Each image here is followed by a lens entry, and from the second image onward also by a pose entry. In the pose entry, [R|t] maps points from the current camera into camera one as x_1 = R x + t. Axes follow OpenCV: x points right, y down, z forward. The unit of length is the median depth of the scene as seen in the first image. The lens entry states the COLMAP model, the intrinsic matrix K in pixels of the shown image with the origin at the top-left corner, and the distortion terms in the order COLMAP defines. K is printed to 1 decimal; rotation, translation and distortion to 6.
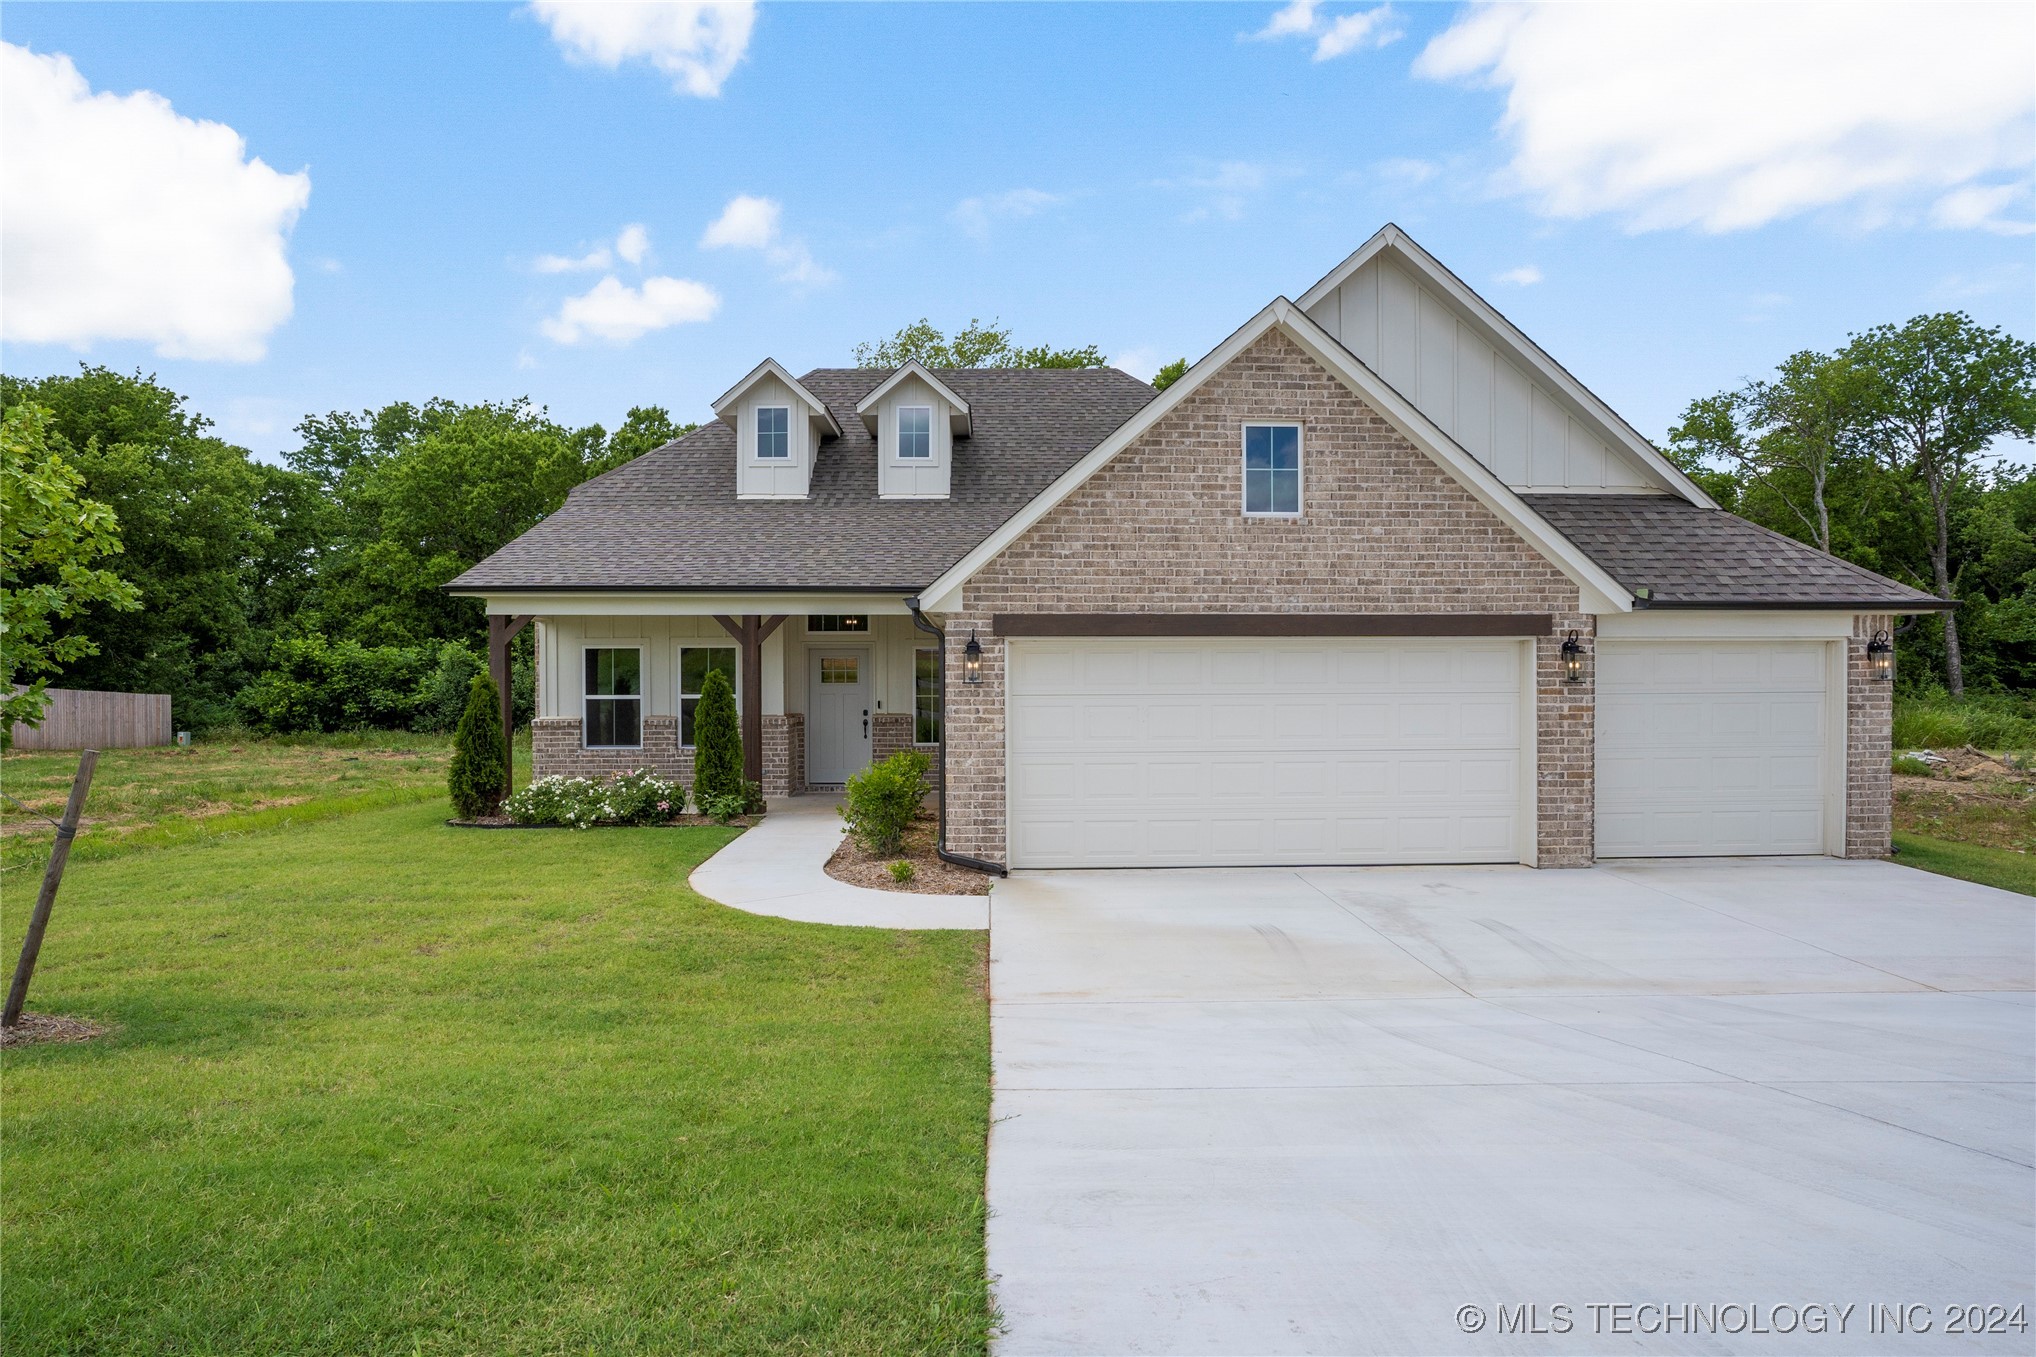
lens RADIAL K [[1103.9, 0, 1018.0], [0, 1103.9, 678.5], [0, 0, 1]] dist [-0.032693, -0.000081]
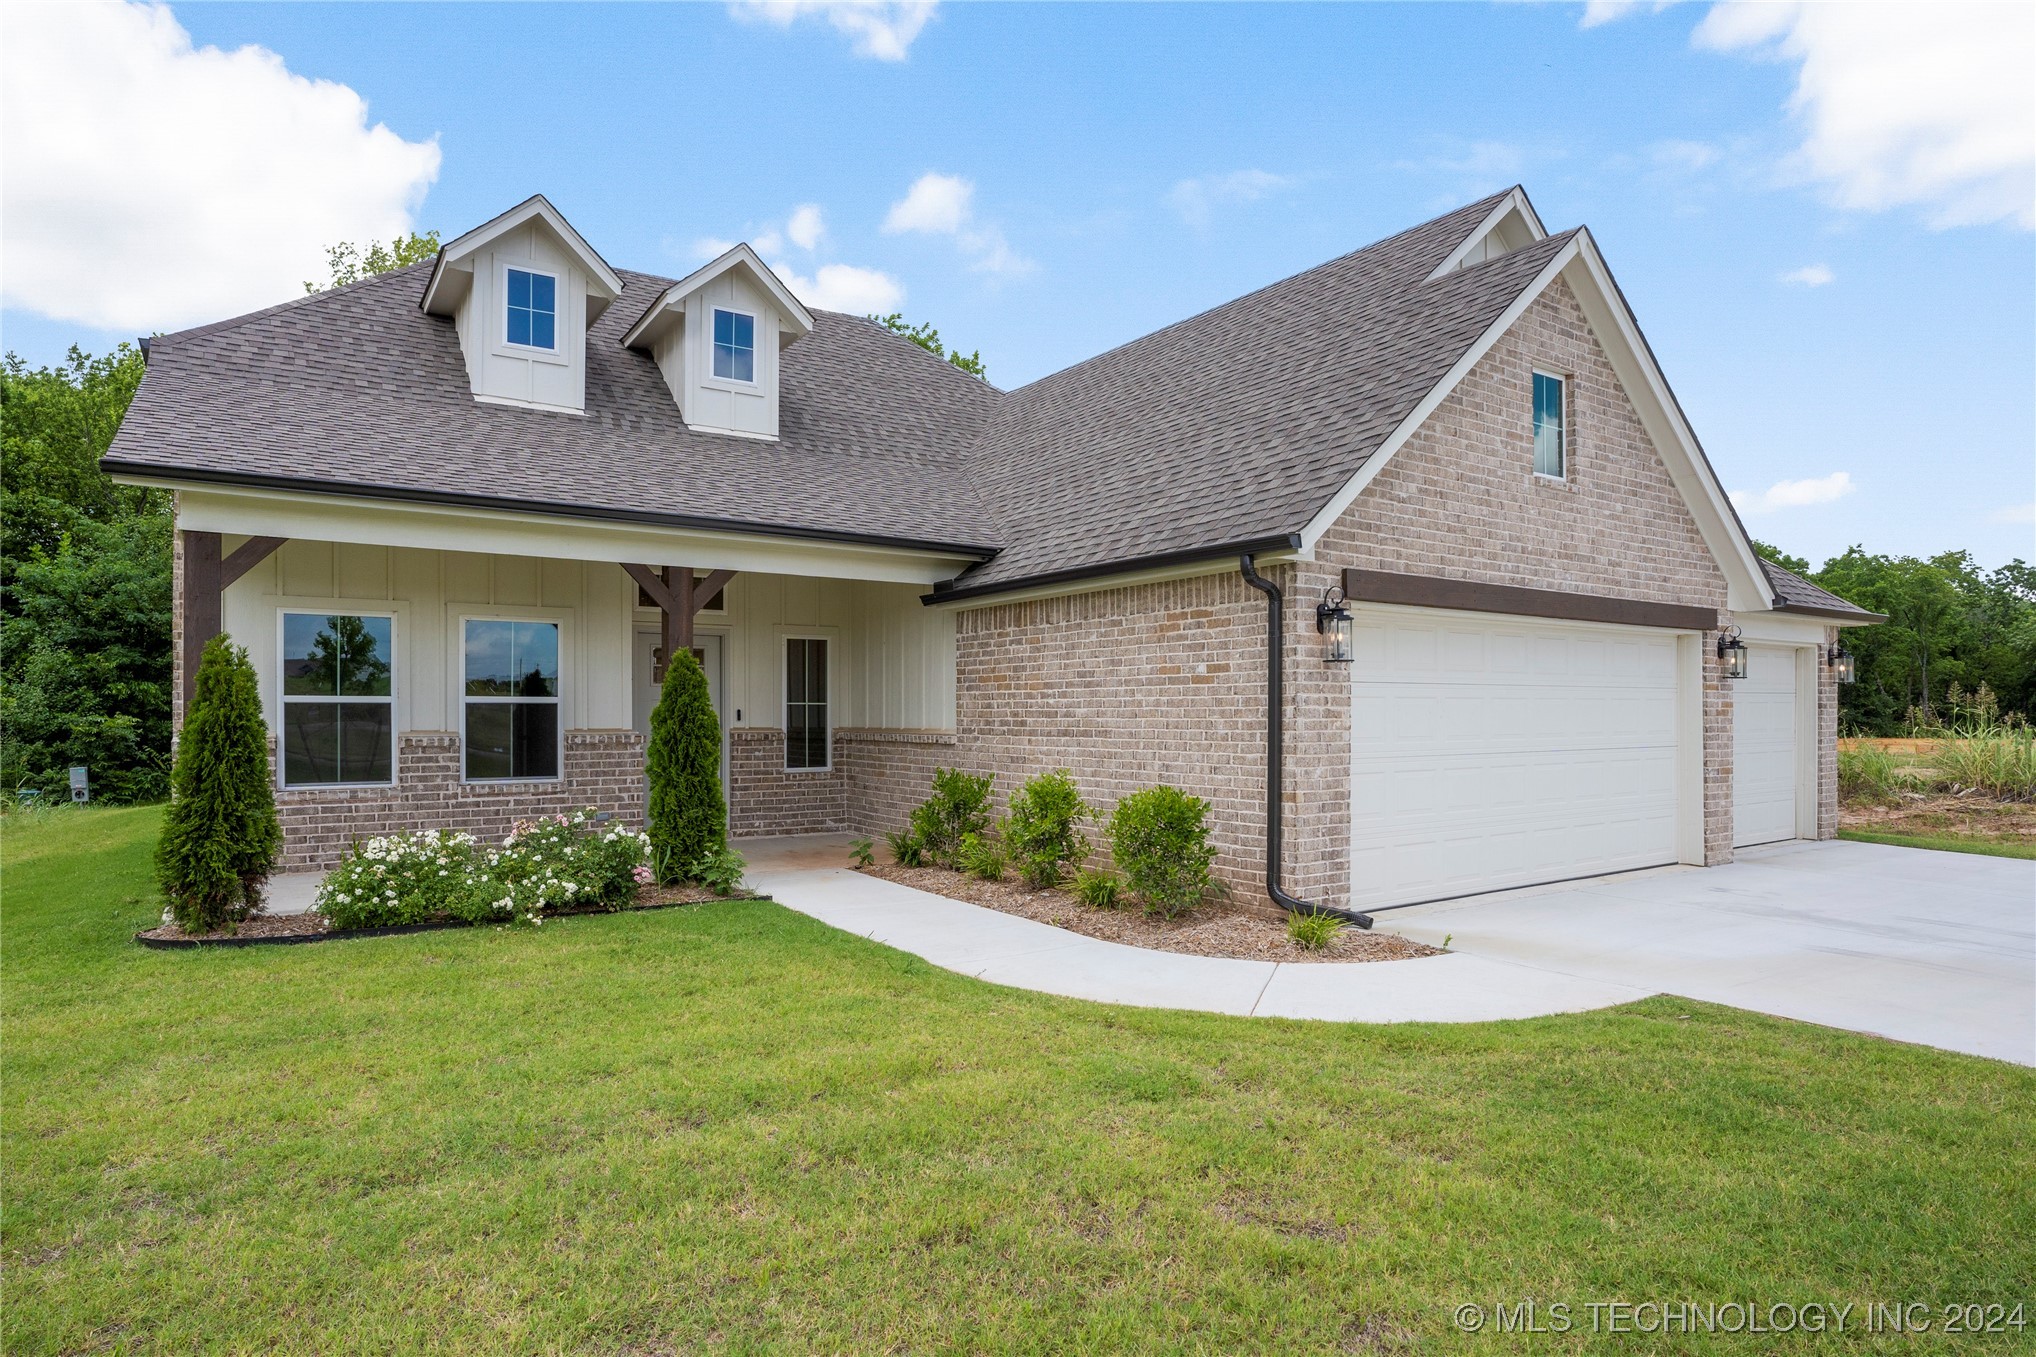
lens RADIAL K [[1131.5, 0, 1019.6], [0, 1131.5, 707.2], [0, 0, 1]] dist [-0.000607, -0.029552]
pose [[0.847325, 0.004917, 0.531051, -0.592088], [-0.001666, 0.999977, -0.006601, 0.038147], [-0.531072, 0.004708, 0.847314, 0.472315]]
